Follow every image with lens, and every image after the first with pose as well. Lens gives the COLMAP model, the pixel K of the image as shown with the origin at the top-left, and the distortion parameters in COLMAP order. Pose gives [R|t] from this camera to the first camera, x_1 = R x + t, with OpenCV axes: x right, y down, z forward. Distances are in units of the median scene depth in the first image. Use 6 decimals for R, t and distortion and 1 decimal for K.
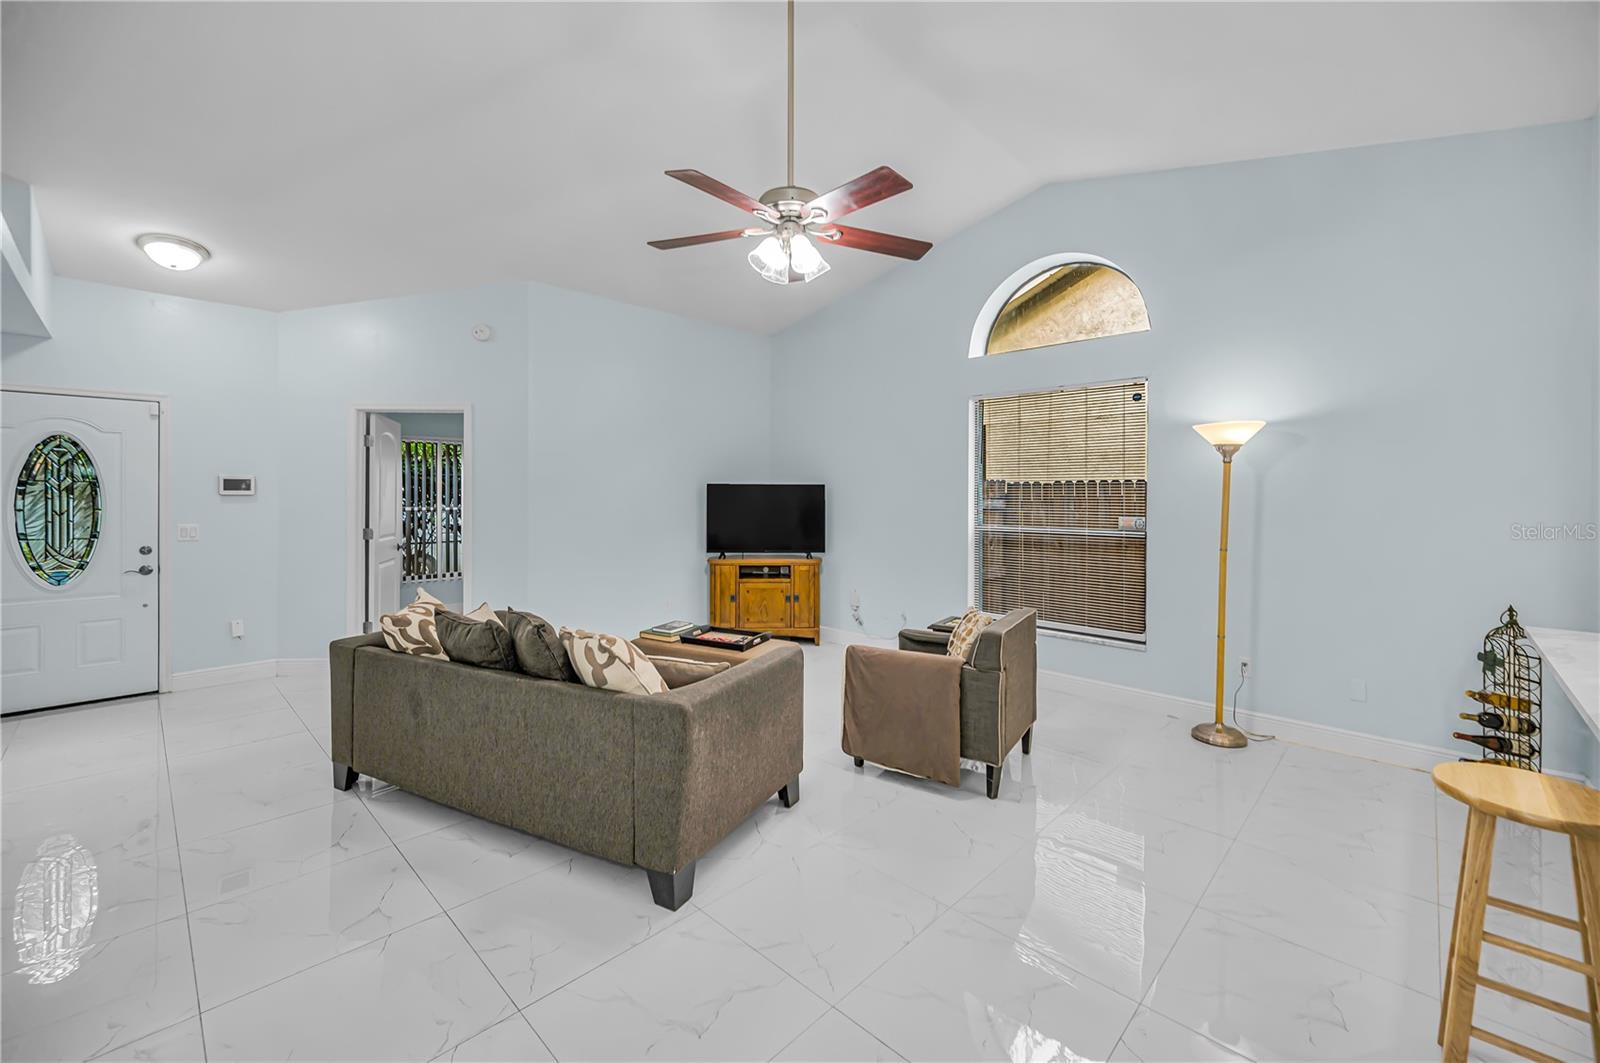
lens RADIAL K [[646.2, 0, 803.7], [0, 646.2, 500.8], [0, 0, 1]] dist [0.000576, 0.000003]
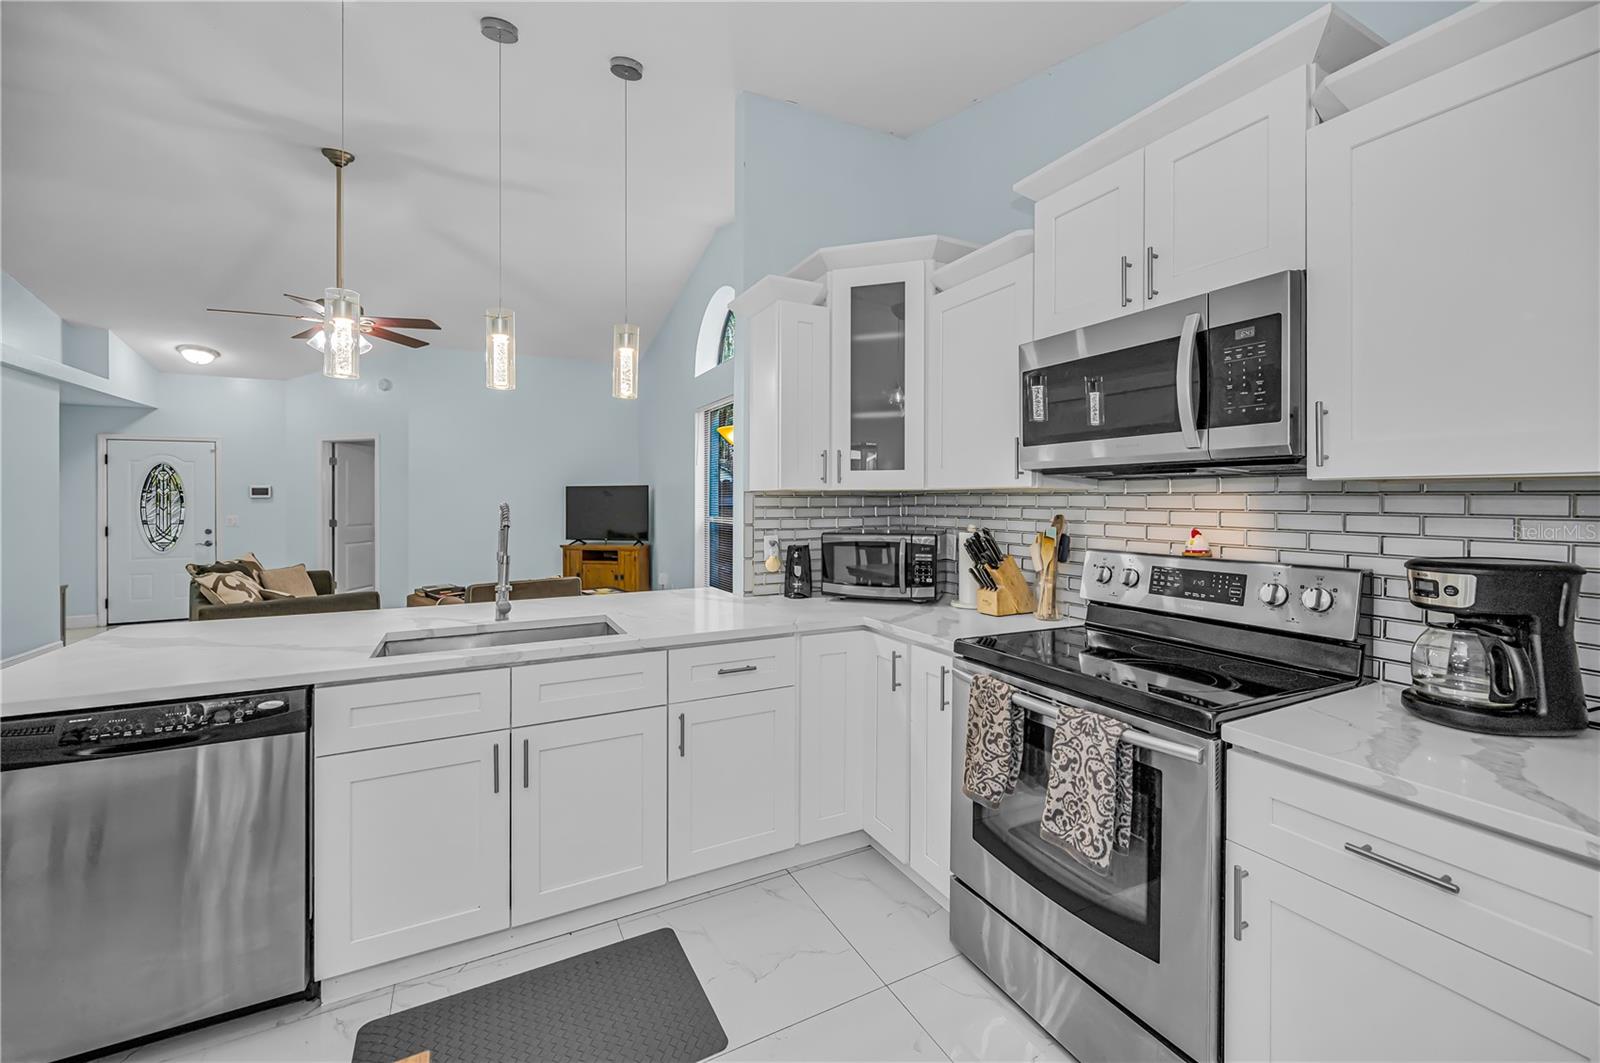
lens RADIAL K [[646.2, 0, 803.7], [0, 646.2, 500.8], [0, 0, 1]] dist [0.000576, 0.000003]
pose [[0.947622, -0.009508, -0.319253, 0.908737], [0.008456, 0.999953, -0.004684, 0.017034], [0.319283, 0.001739, 0.947658, -0.080679]]
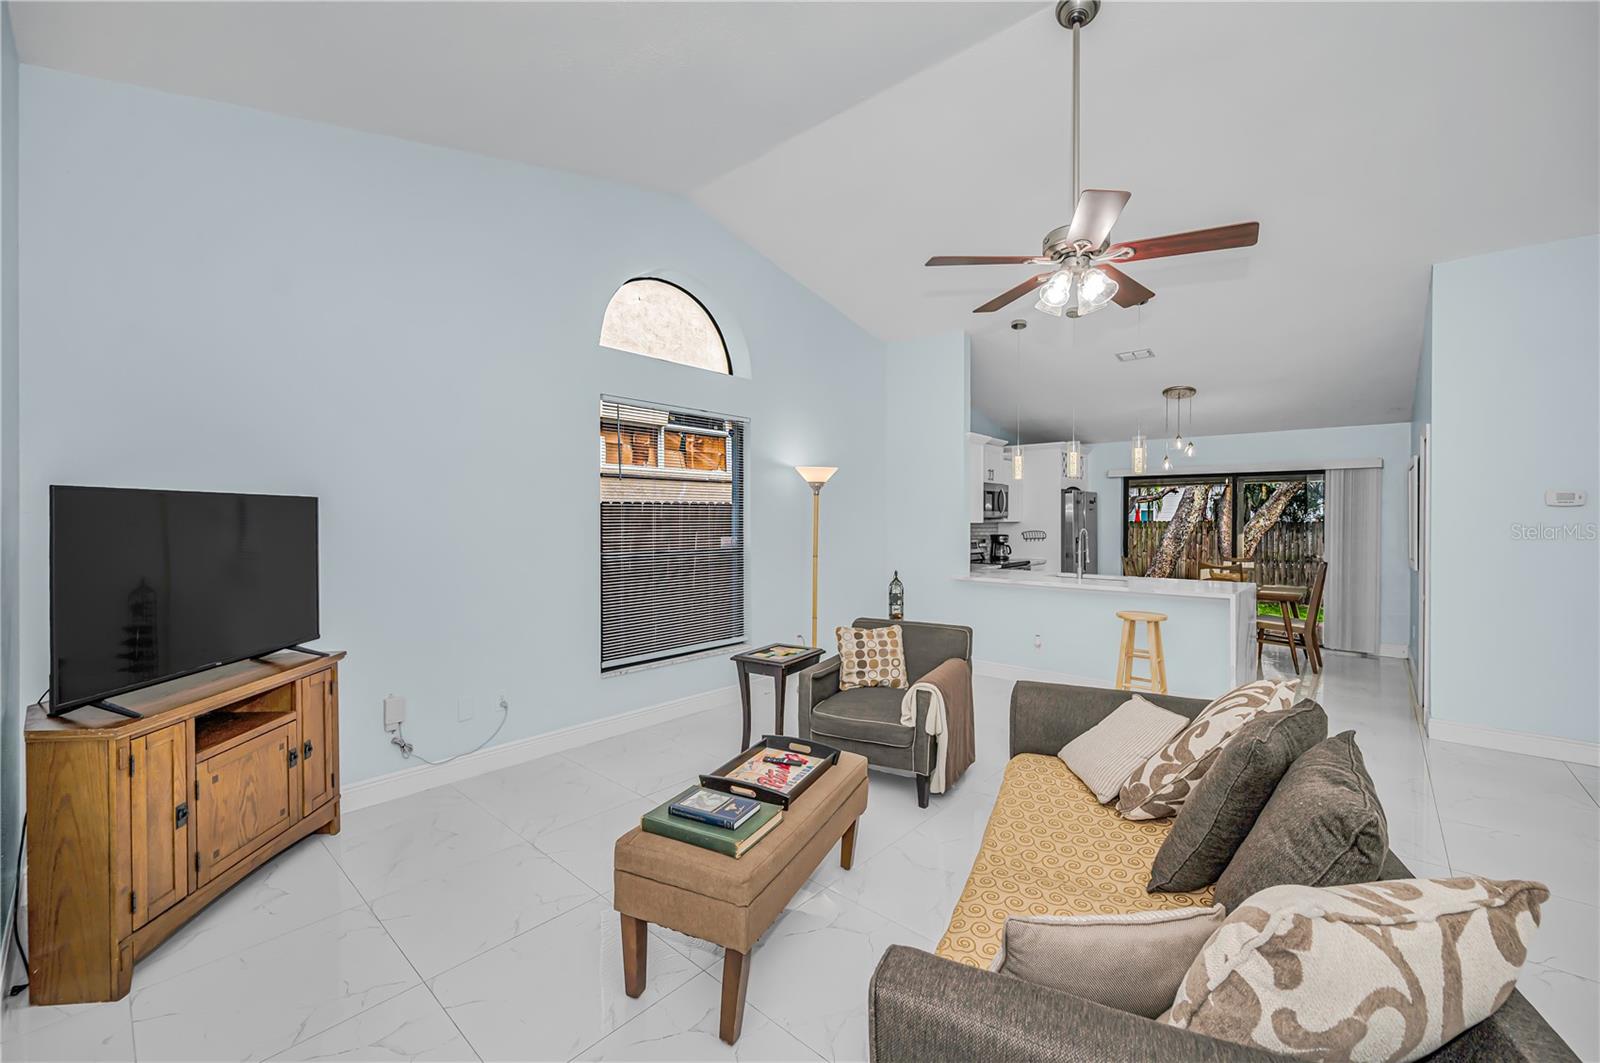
lens RADIAL K [[634.5, 0, 802.3], [0, 634.5, 516.3], [0, 0, 1]] dist [0.001023, 0.000067]
pose [[-0.036542, -0.006183, 0.999313, -0.590471], [0.002503, 0.999977, 0.006279, -0.017215], [-0.999329, 0.002730, -0.036526, 0.852048]]
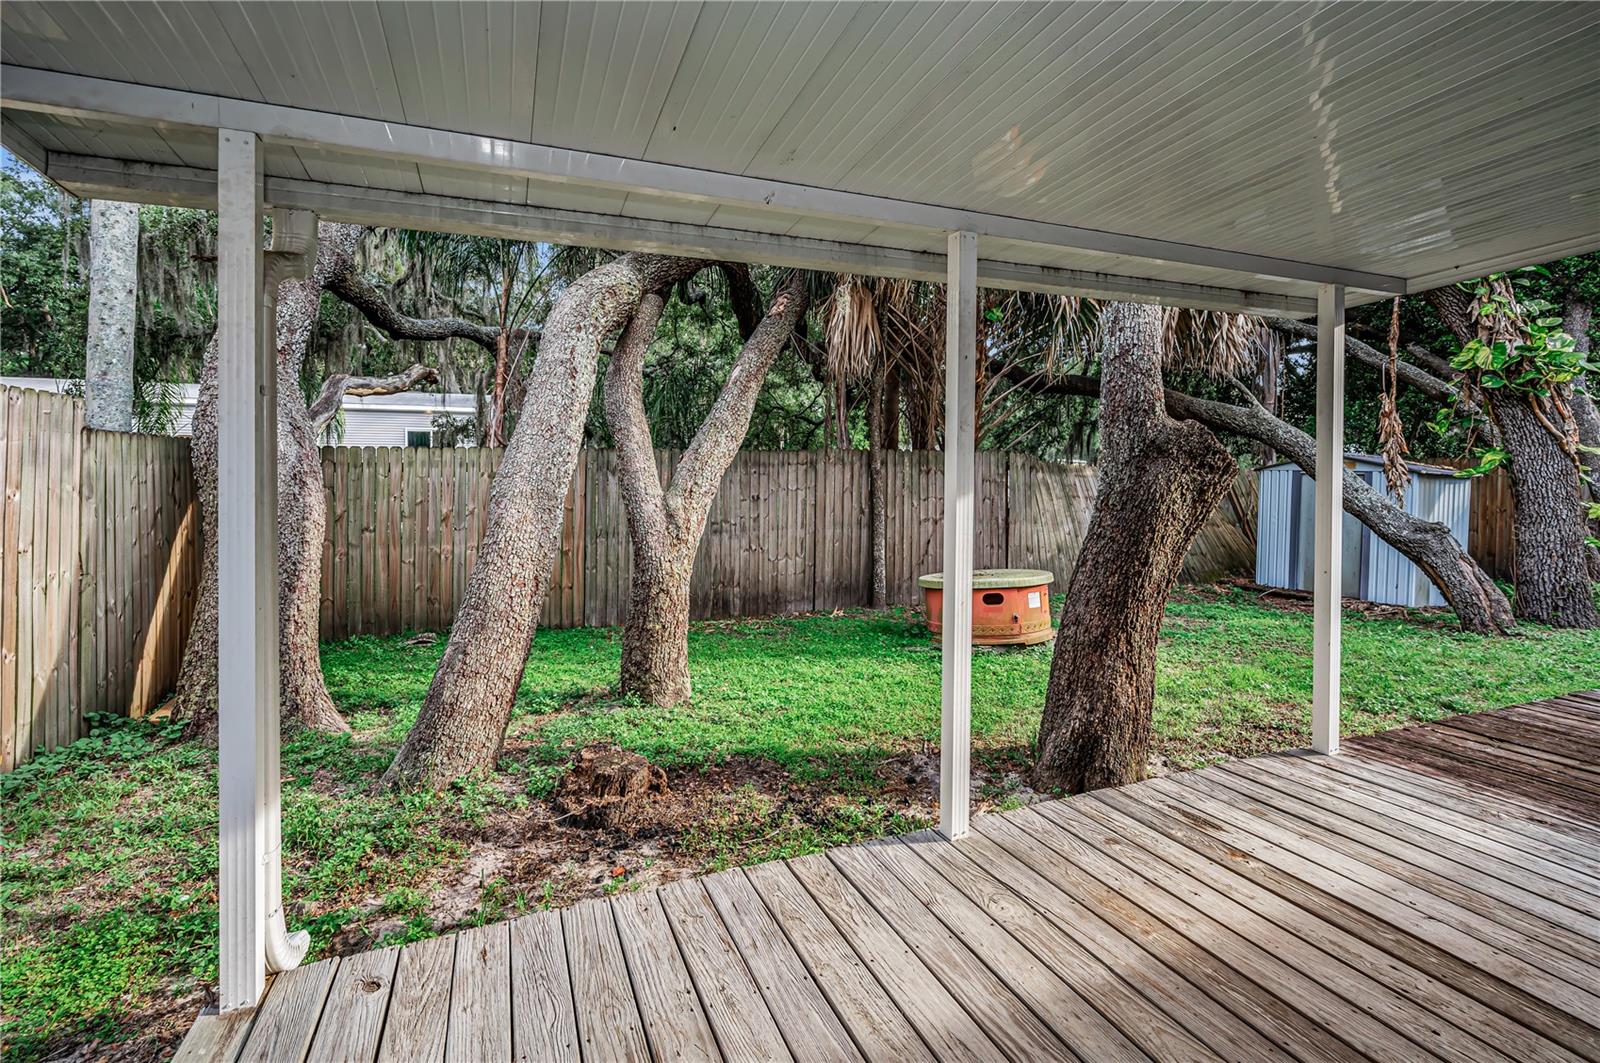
lens RADIAL K [[733.0, 0, 799.5], [0, 733.0, 476.3], [0, 0, 1]] dist [0.001258, 0.000109]
pose [[-0.911323, -0.018341, 0.411284, 1.361982], [-0.010004, 0.999699, 0.022413, 0.050553], [-0.411571, 0.016311, -0.911232, -0.141040]]
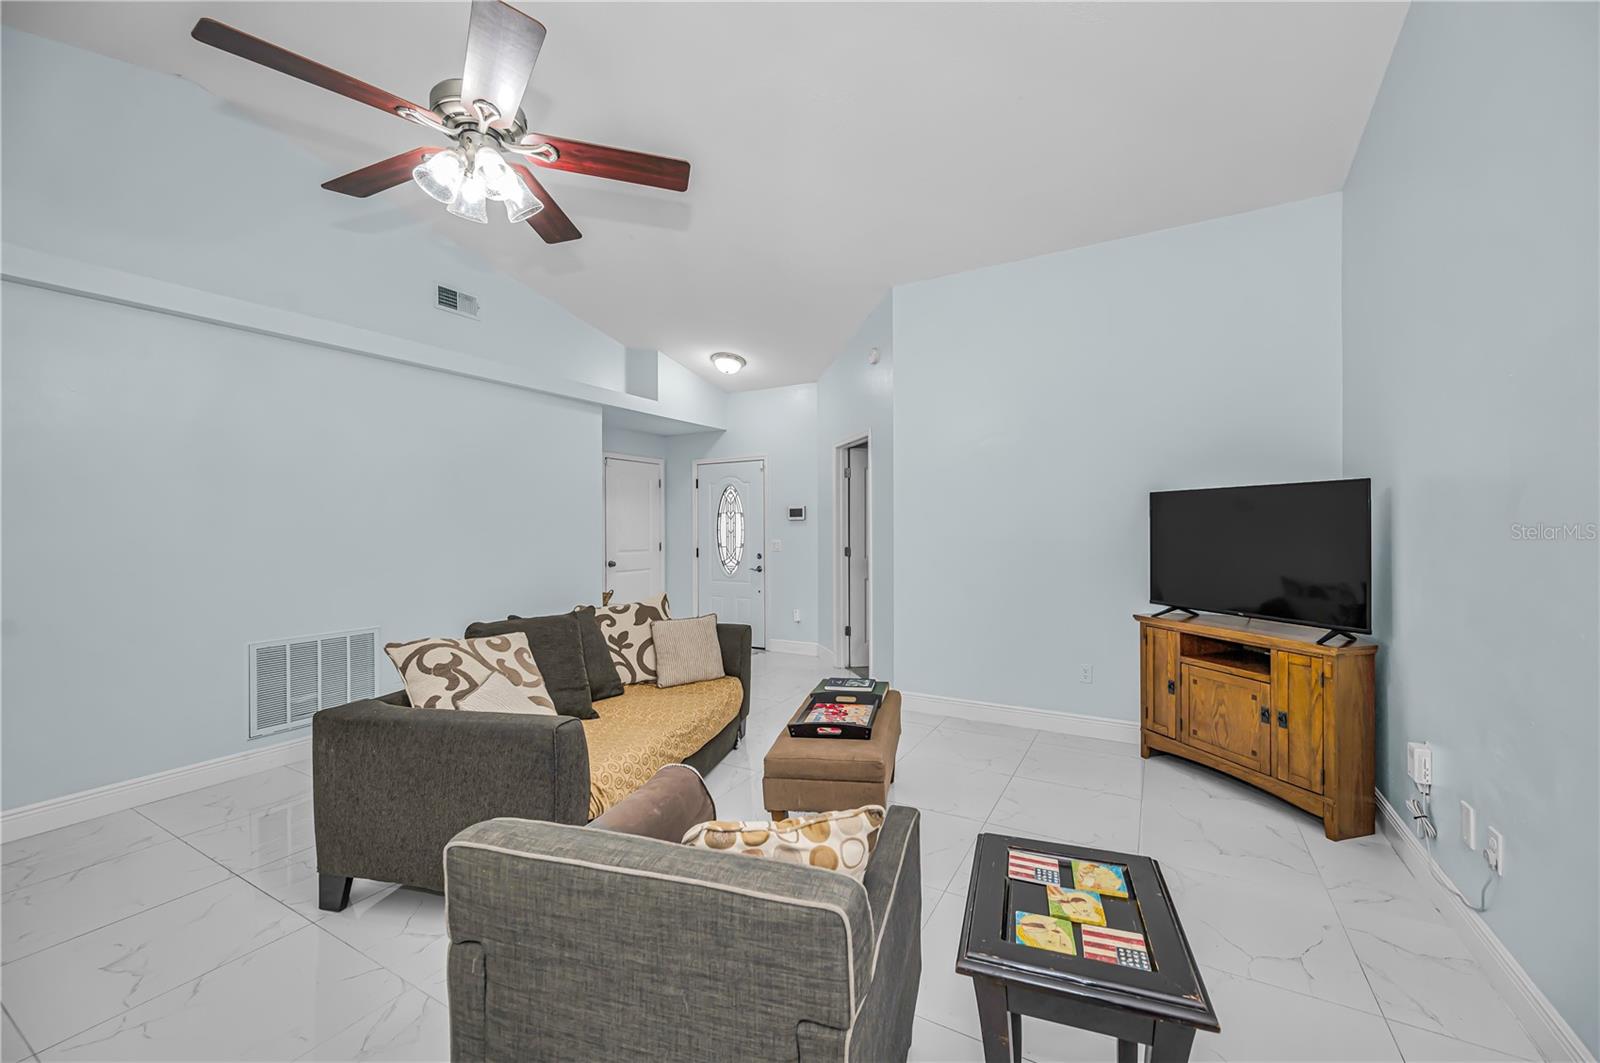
lens RADIAL K [[627.6, 0, 804.9], [0, 627.6, 523.9], [0, 0, 1]] dist [-0.000221, -0.000100]
pose [[0.255650, -0.009292, -0.966725, 0.445599], [0.000445, 0.999955, -0.009494, 0.012375], [0.966769, 0.001997, 0.255642, 0.680623]]
